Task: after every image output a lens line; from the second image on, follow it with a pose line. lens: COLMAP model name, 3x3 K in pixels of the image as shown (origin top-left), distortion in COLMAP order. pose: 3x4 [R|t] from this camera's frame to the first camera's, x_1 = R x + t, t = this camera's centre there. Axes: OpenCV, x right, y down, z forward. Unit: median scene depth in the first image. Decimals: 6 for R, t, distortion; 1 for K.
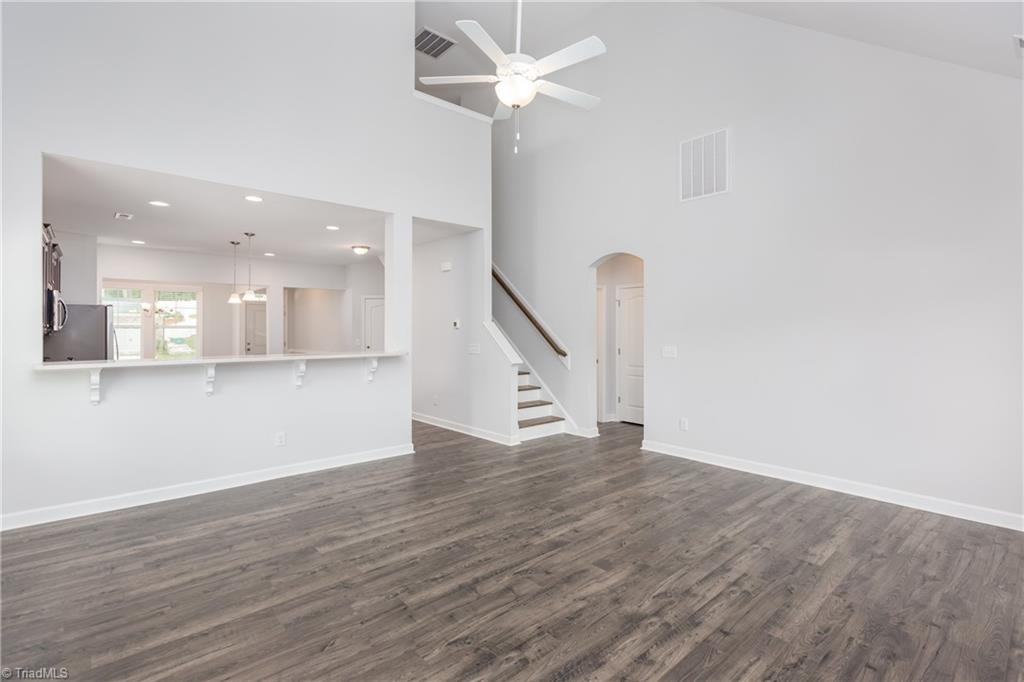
lens RADIAL K [[478.7, 0, 511.3], [0, 478.7, 327.3], [0, 0, 1]] dist [-0.004624, -0.000257]
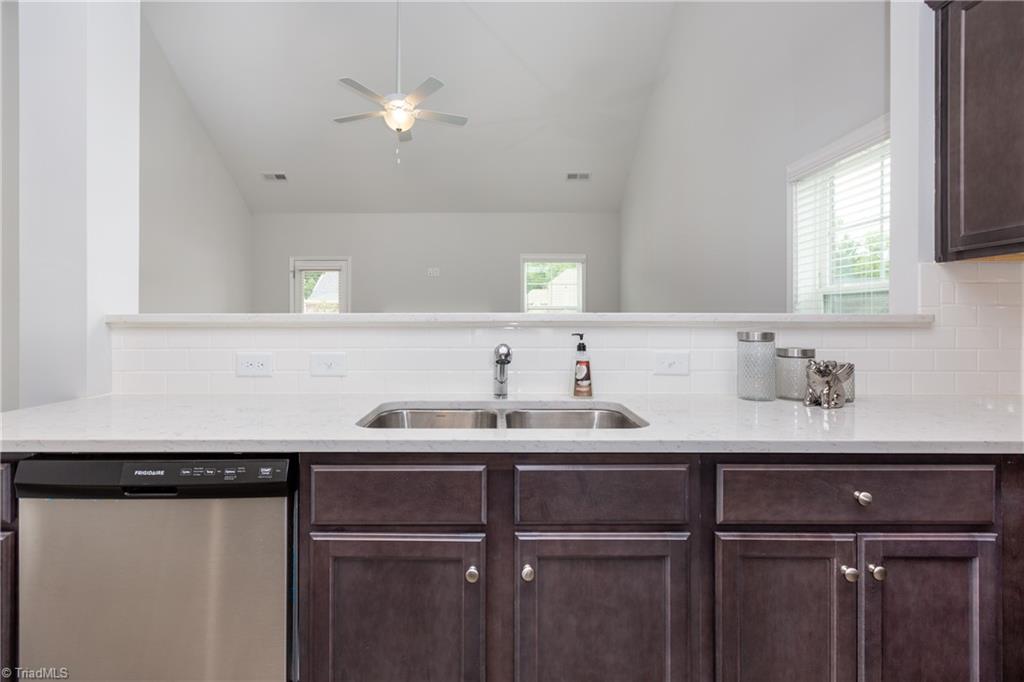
lens RADIAL K [[475.4, 0, 492.4], [0, 475.4, 323.0], [0, 0, 1]] dist [-0.002324, -0.000131]
pose [[-0.747696, -0.004654, 0.664025, -1.110910], [-0.001050, 0.999982, 0.005827, 0.096467], [-0.664040, 0.003660, -0.747688, 1.841898]]
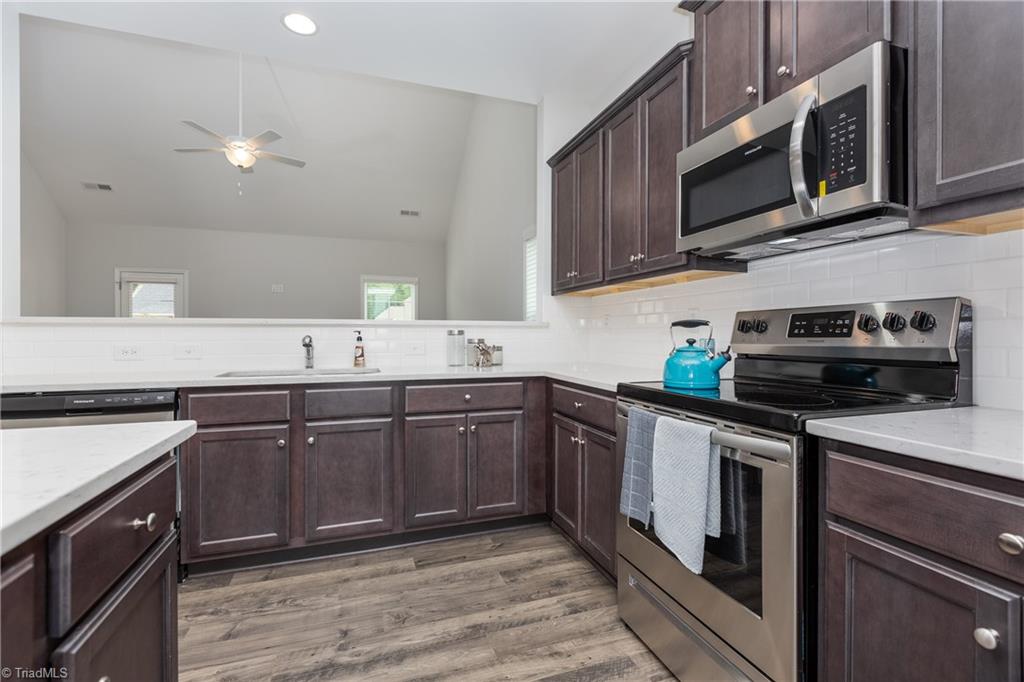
lens RADIAL K [[460.2, 0, 512.0], [0, 460.2, 341.0], [0, 0, 1]] dist [-0.000627, 0.000376]
pose [[-0.925211, -0.002989, 0.379442, -1.429980], [0.000030, 0.999968, 0.007950, 0.122337], [-0.379454, 0.007367, -0.925181, 2.082765]]
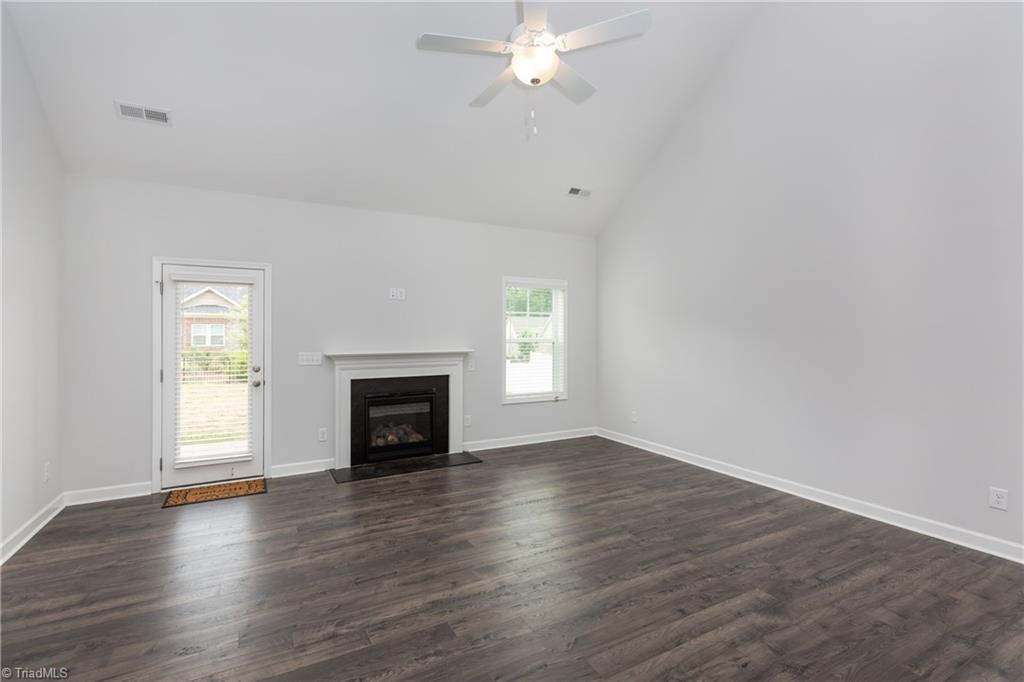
lens RADIAL K [[465.5, 0, 508.6], [0, 465.5, 335.0], [0, 0, 1]] dist [-0.001058, 0.000005]
pose [[-0.975263, -0.002833, 0.221029, -0.131008], [-0.002060, 0.999991, 0.003724, 0.003719], [-0.221038, 0.003177, -0.975260, 1.826891]]
